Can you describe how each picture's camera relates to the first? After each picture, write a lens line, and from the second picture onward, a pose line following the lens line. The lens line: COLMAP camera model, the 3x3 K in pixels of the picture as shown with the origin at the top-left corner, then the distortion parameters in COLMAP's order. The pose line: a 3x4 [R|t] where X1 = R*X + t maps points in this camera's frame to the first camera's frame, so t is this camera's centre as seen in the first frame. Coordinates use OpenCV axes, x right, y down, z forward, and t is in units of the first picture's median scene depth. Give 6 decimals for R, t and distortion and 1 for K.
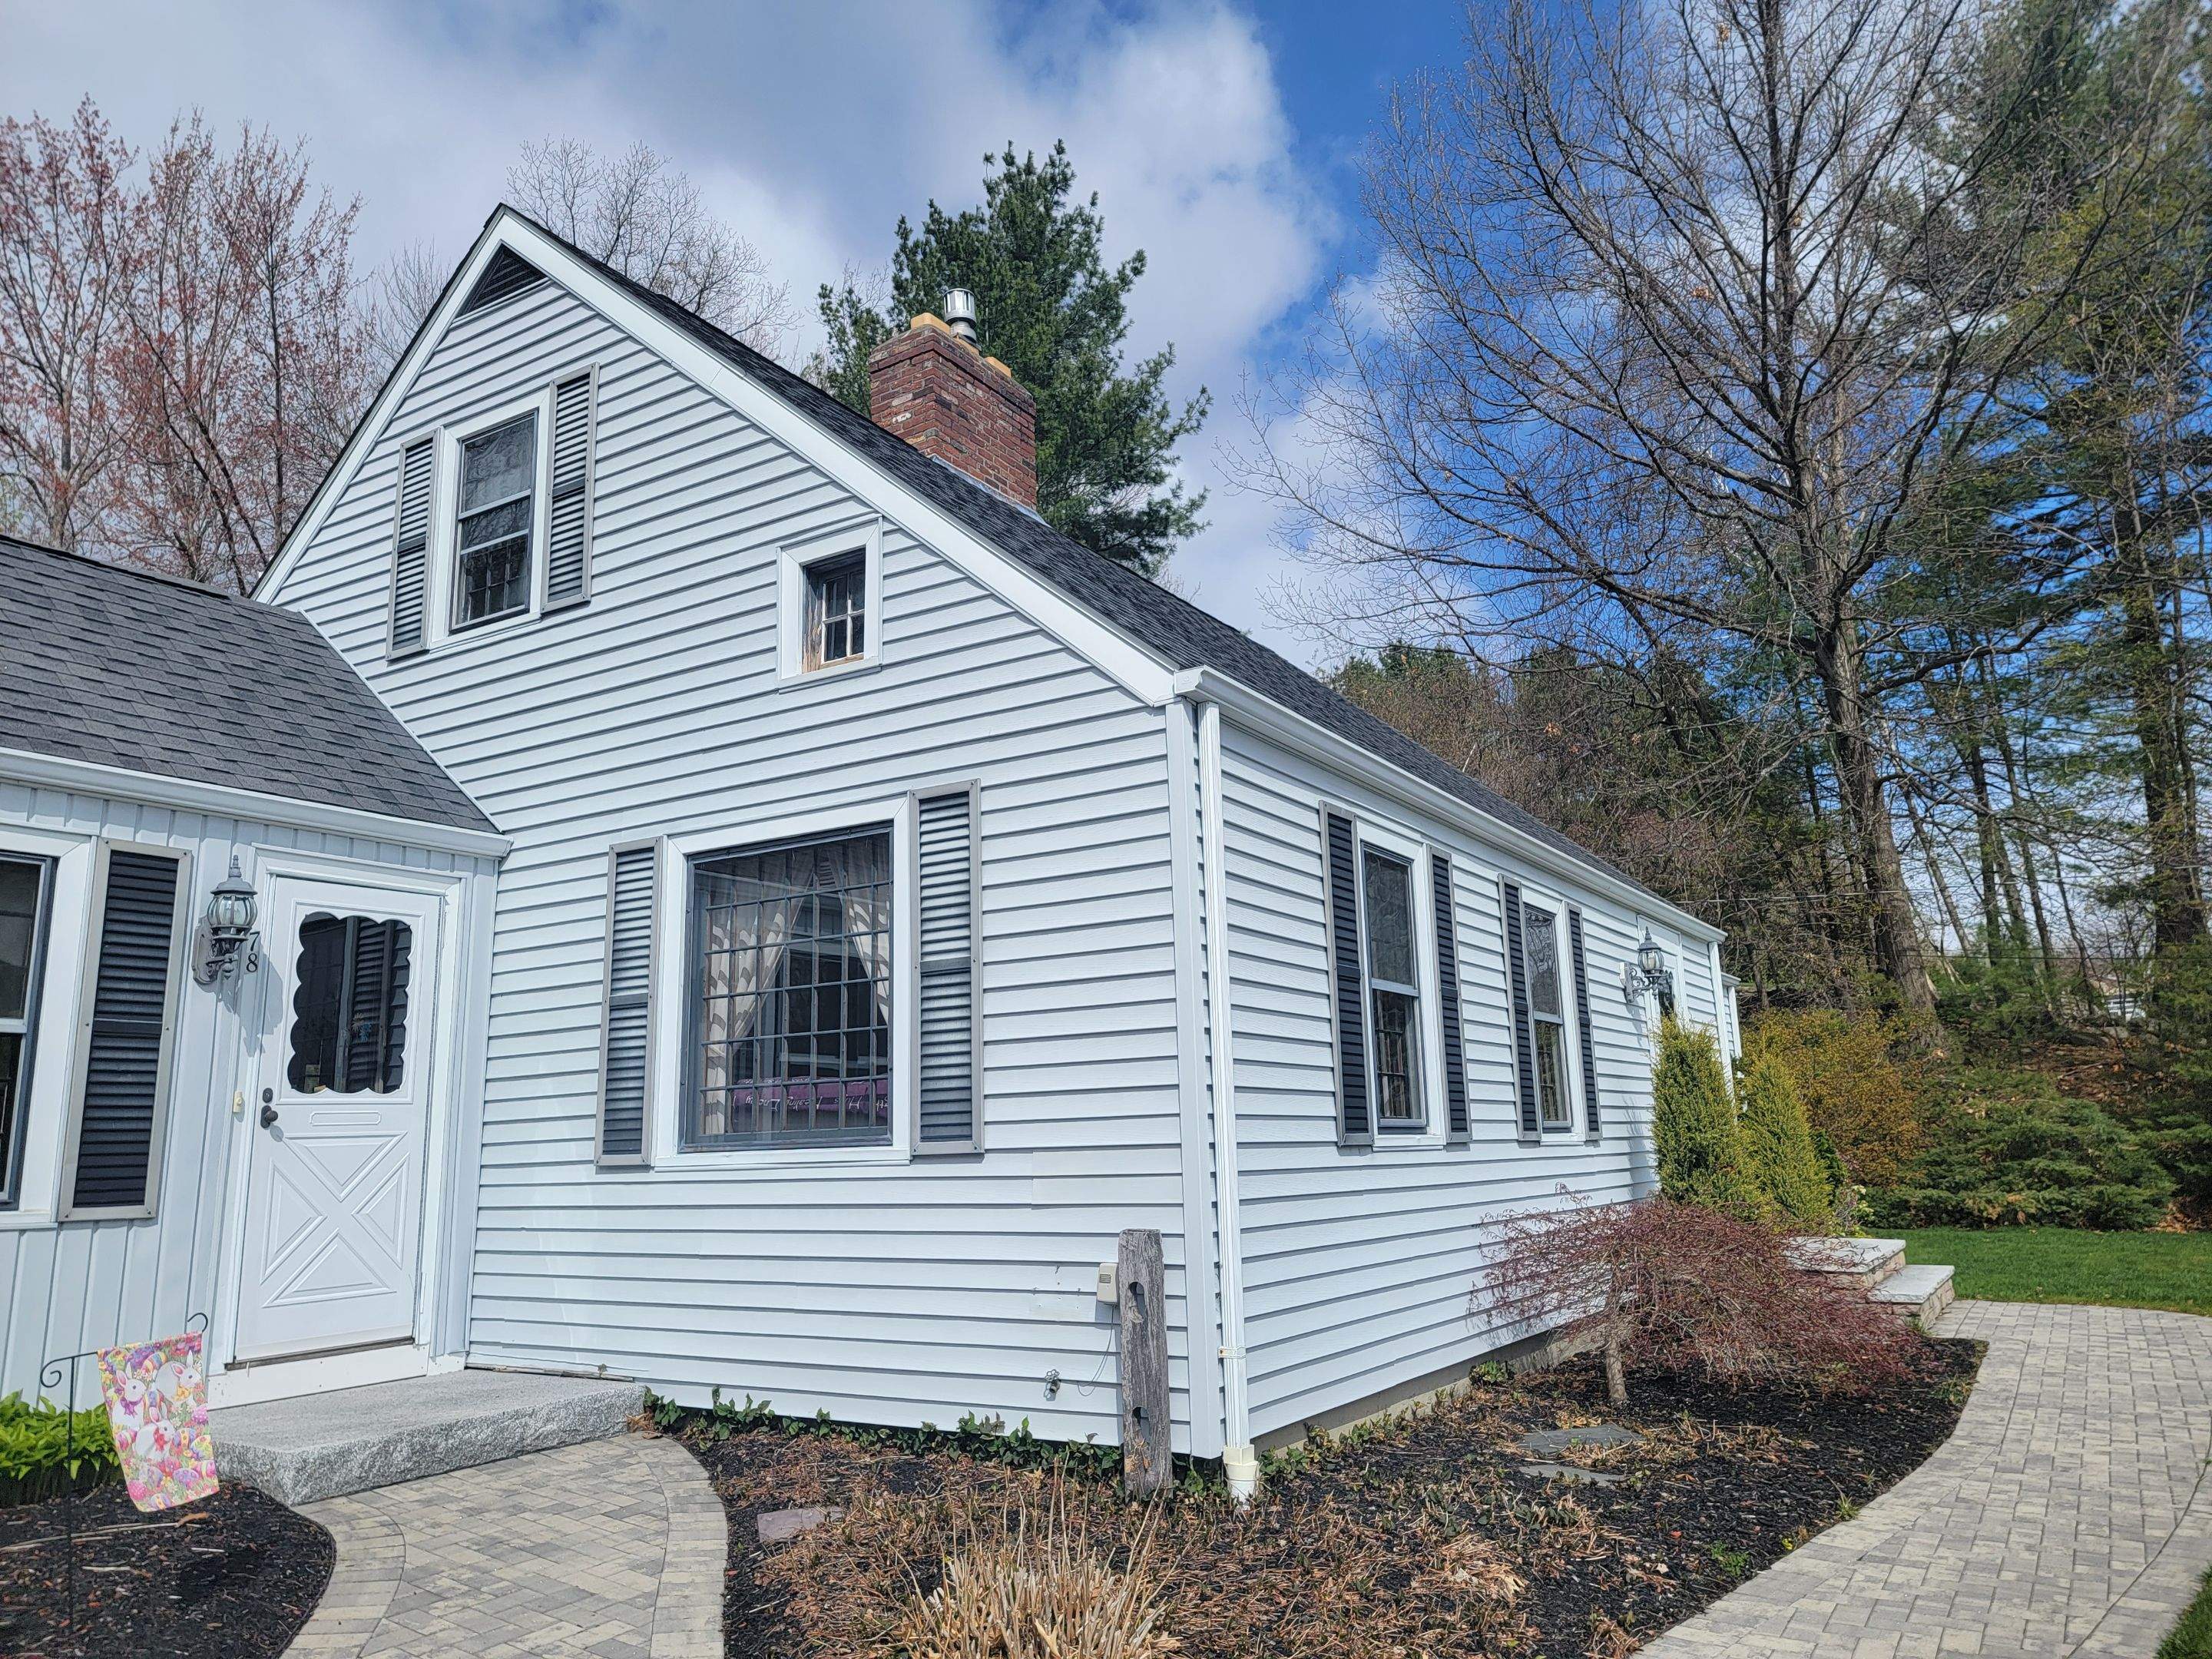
lens RADIAL K [[1508.7, 0, 1069.1], [0, 1508.7, 853.1], [0, 0, 1]] dist [0.056333, -0.012567]
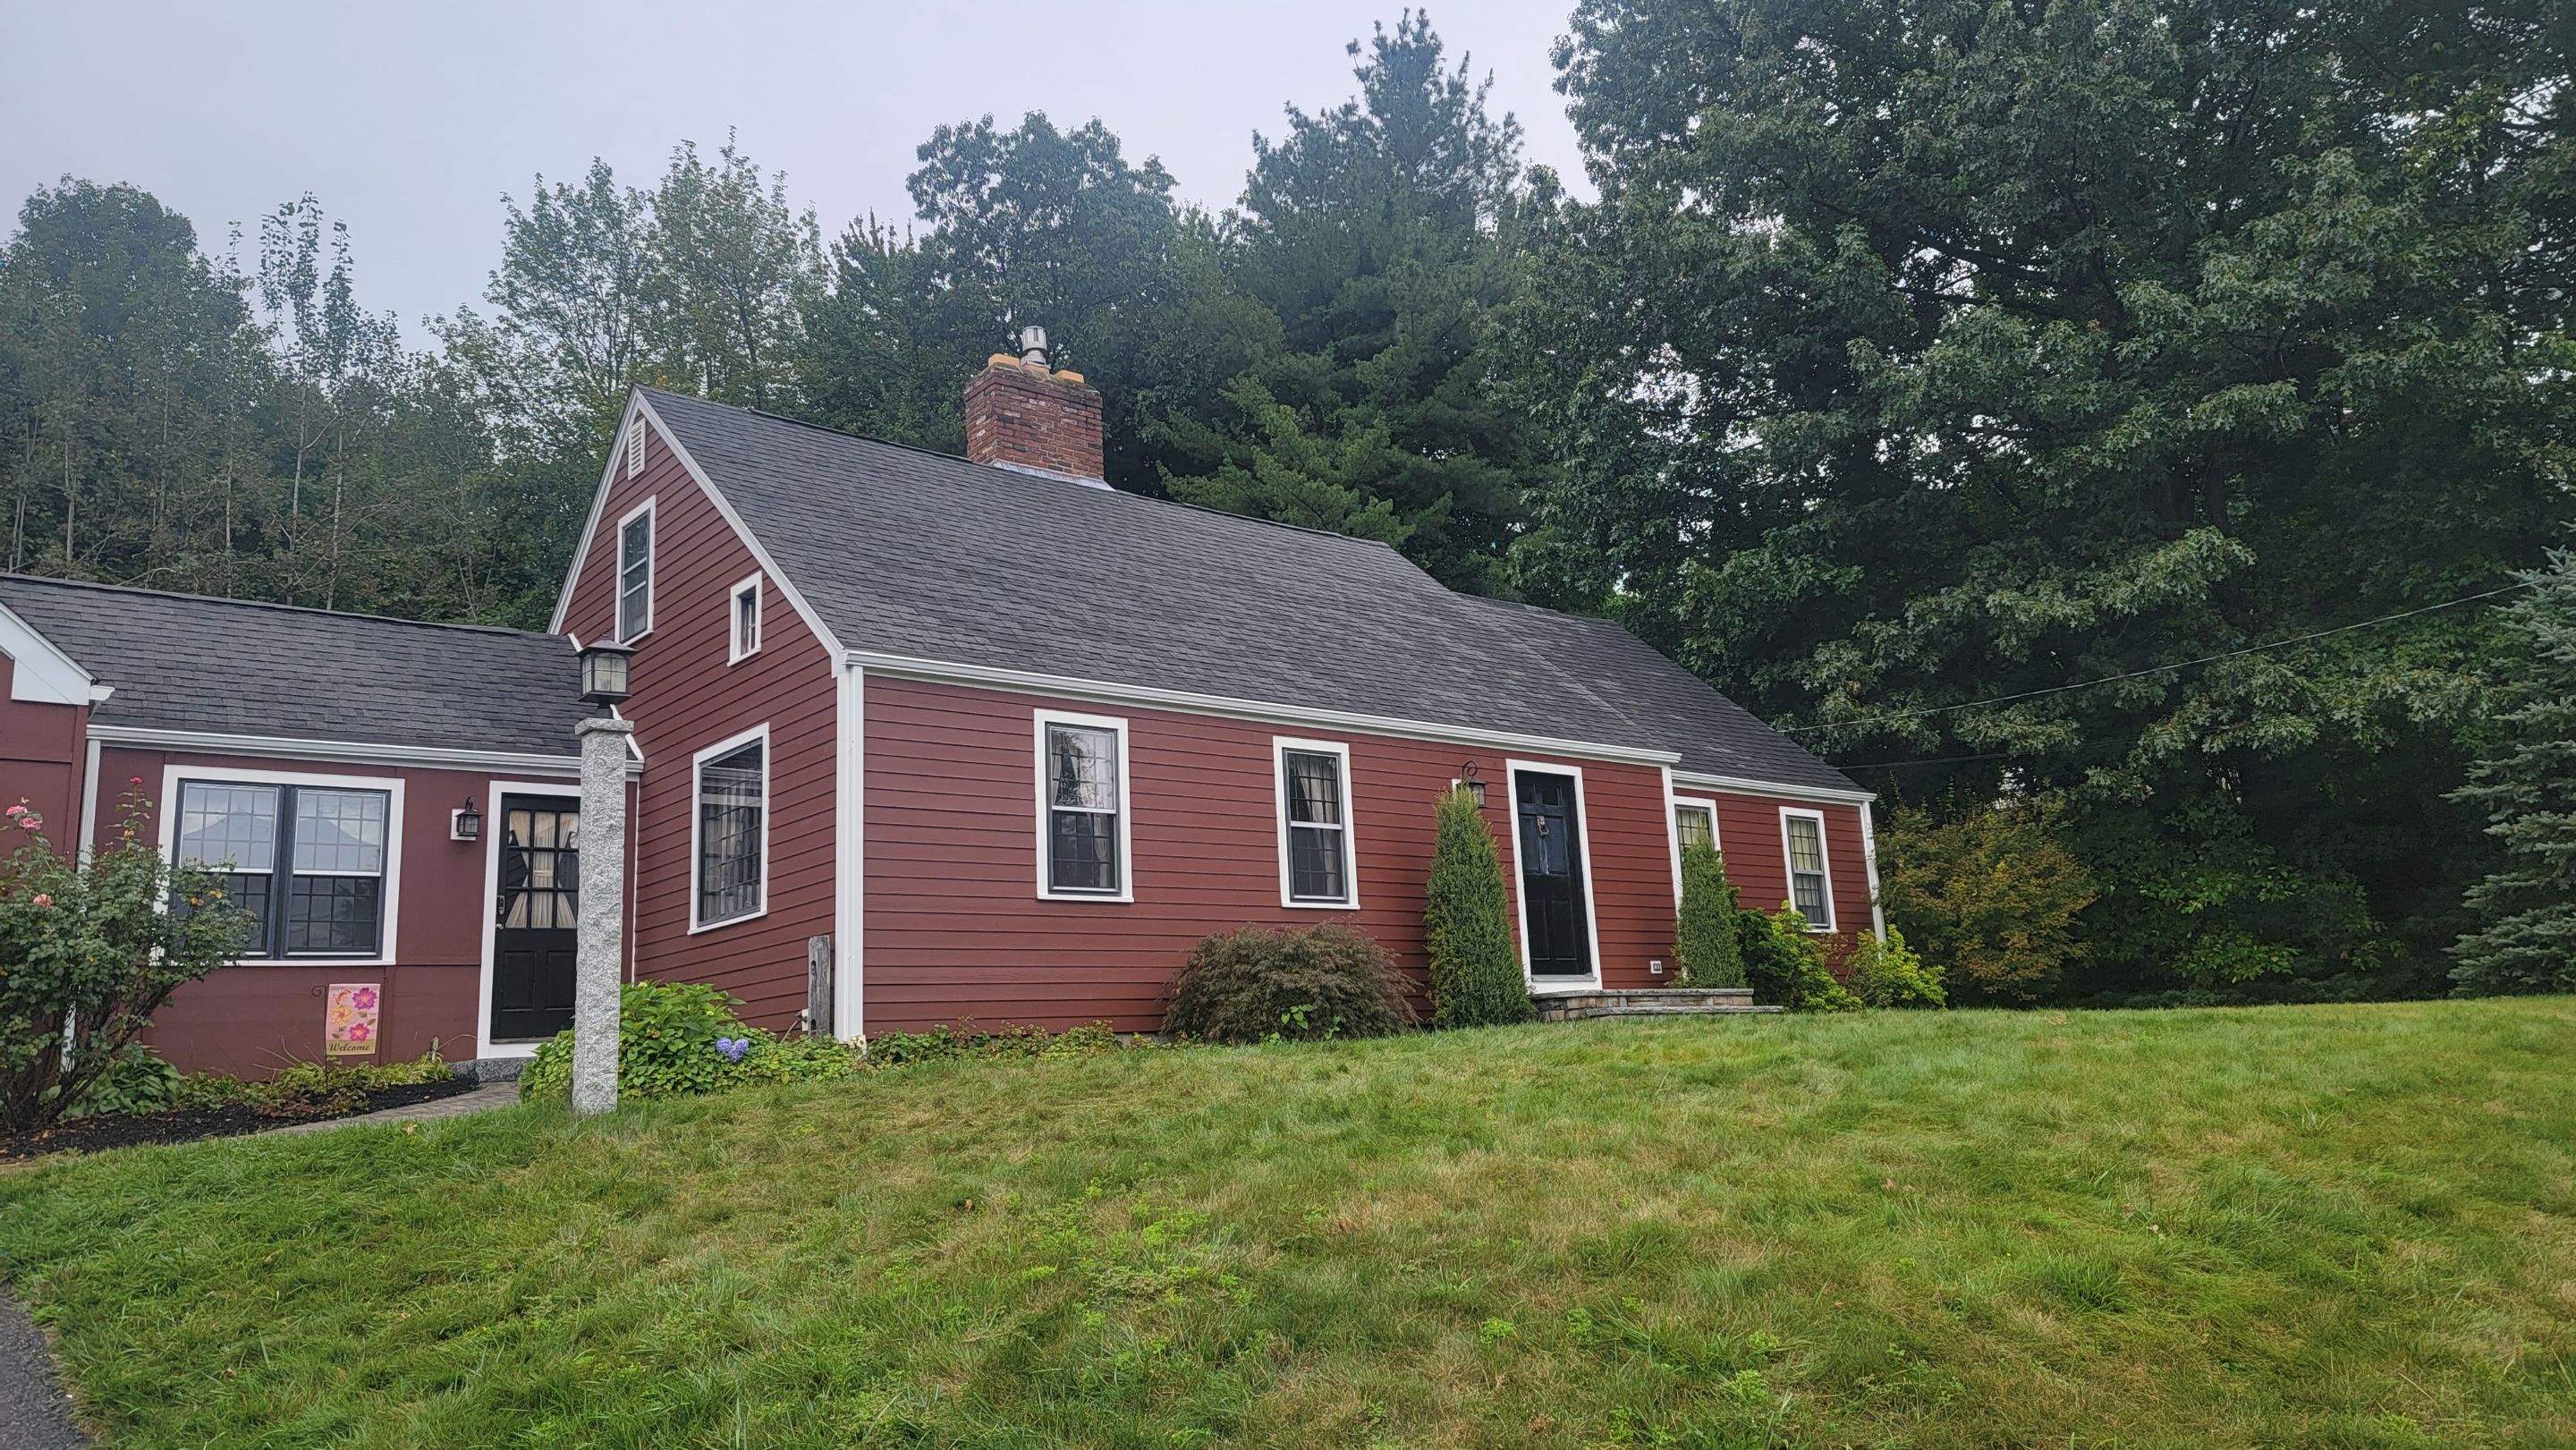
lens RADIAL K [[1774.6, 0, 1284.5], [0, 1774.6, 710.5], [0, 0, 1]] dist [0.101991, -0.085100]
pose [[0.955466, -0.094786, -0.279464, 1.068971], [0.091182, 0.995497, -0.025897, 0.061613], [0.280661, -0.000738, 0.959807, -0.898239]]
